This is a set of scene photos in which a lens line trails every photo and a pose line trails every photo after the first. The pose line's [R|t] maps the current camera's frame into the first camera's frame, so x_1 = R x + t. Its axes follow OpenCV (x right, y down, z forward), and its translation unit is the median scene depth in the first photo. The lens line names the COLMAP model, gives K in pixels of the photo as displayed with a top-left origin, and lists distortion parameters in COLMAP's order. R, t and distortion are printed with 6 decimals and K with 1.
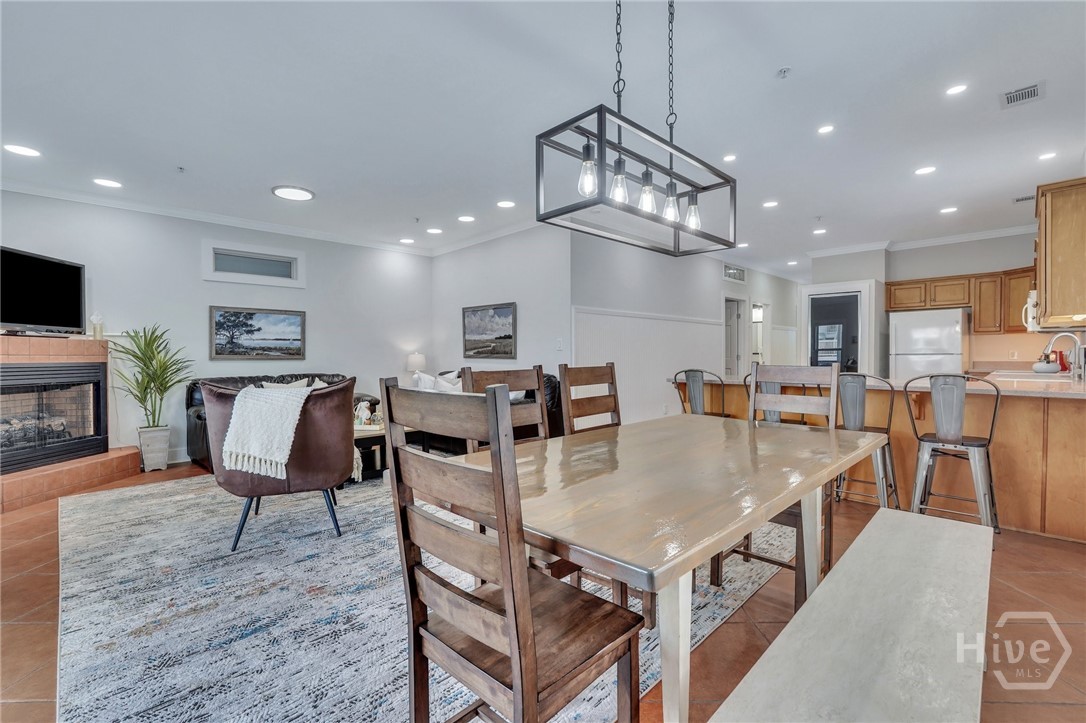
lens RADIAL K [[481.7, 0, 541.1], [0, 481.7, 362.2], [0, 0, 1]] dist [-0.014658, 0.007579]
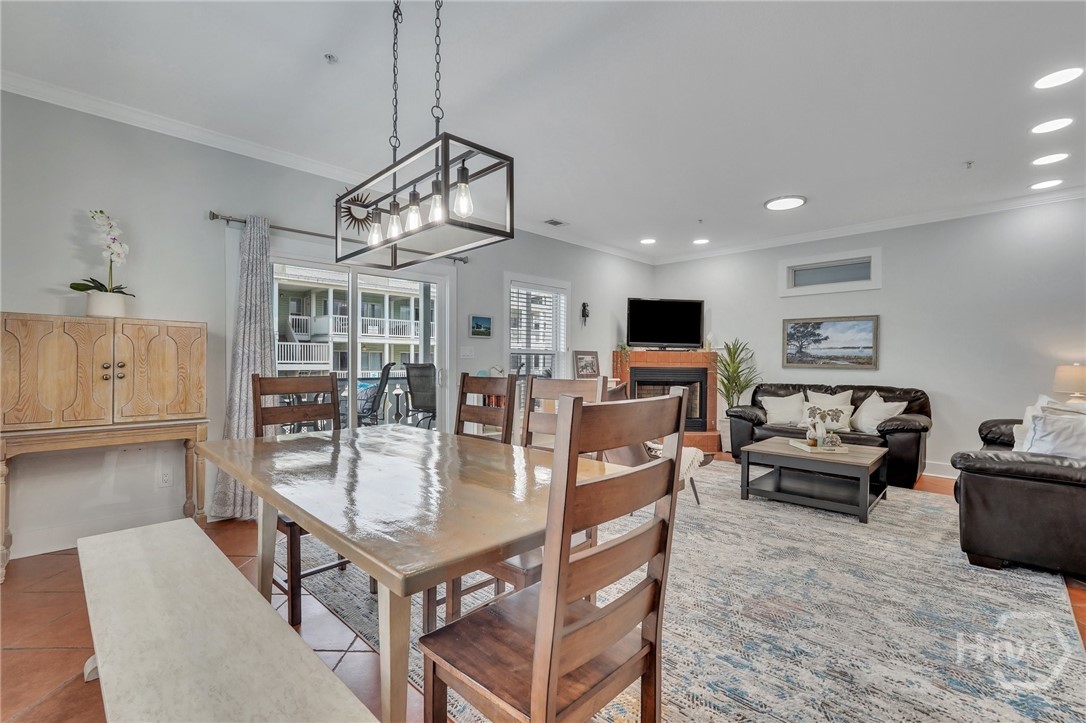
lens RADIAL K [[481.7, 0, 541.1], [0, 481.7, 362.0], [0, 0, 1]] dist [-0.014658, 0.007579]
pose [[0.007549, 0.006069, -0.999953, 0.412993], [-0.024958, 0.999671, 0.005879, -0.010390], [0.999660, 0.024912, 0.007698, 0.410596]]
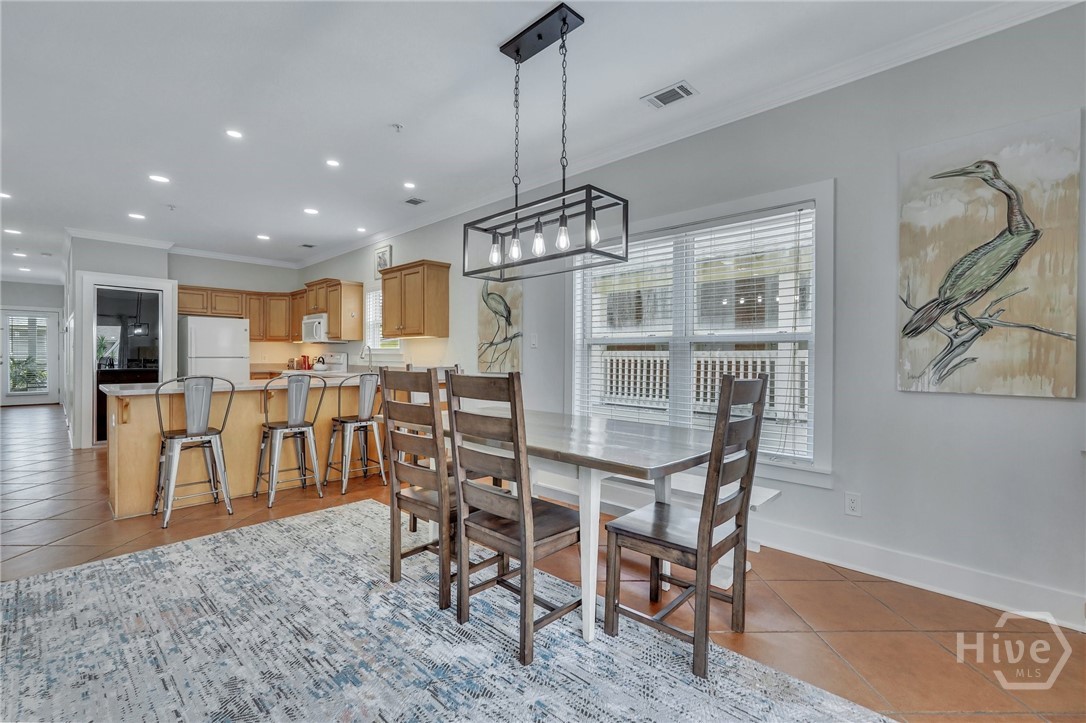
lens RADIAL K [[481.7, 0, 541.9], [0, 481.7, 362.7], [0, 0, 1]] dist [-0.014658, 0.007579]
pose [[-0.026897, -0.004901, 0.999626, -0.355564], [0.010827, 0.999928, 0.005194, -0.002648], [-0.999580, 0.010962, -0.026842, 0.331331]]
